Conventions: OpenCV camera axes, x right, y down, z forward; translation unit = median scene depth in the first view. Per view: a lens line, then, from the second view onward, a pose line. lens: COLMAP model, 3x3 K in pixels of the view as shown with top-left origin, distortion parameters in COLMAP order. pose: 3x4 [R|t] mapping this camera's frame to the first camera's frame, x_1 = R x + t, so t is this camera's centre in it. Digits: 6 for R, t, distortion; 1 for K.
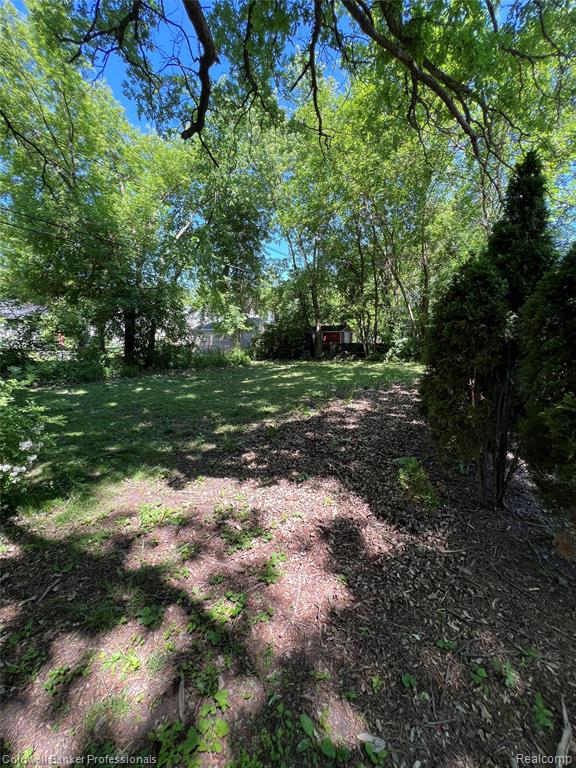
lens RADIAL K [[308.7, 0, 285.3], [0, 308.7, 382.2], [0, 0, 1]] dist [0.010507, 0.000212]
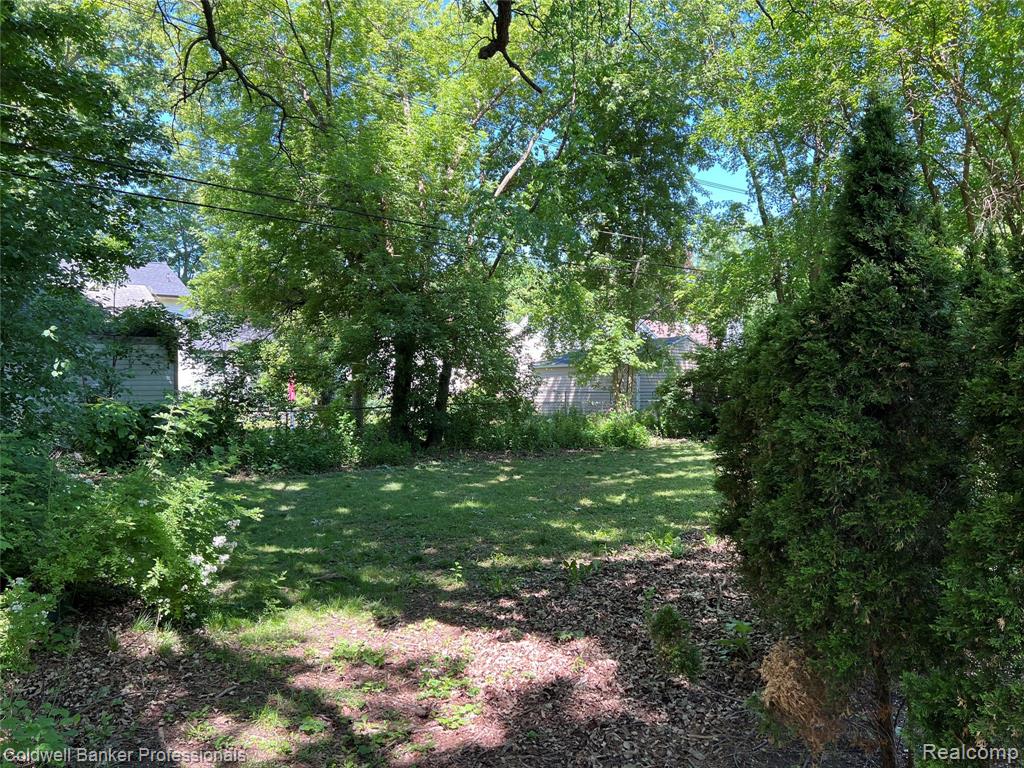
lens RADIAL K [[764.8, 0, 511.5], [0, 764.8, 392.2], [0, 0, 1]] dist [0.072912, -0.077716]
pose [[0.938805, 0.002127, -0.344443, 0.093254], [-0.044689, 0.992281, -0.115676, 0.002191], [0.341538, 0.123990, 0.931653, -0.102585]]
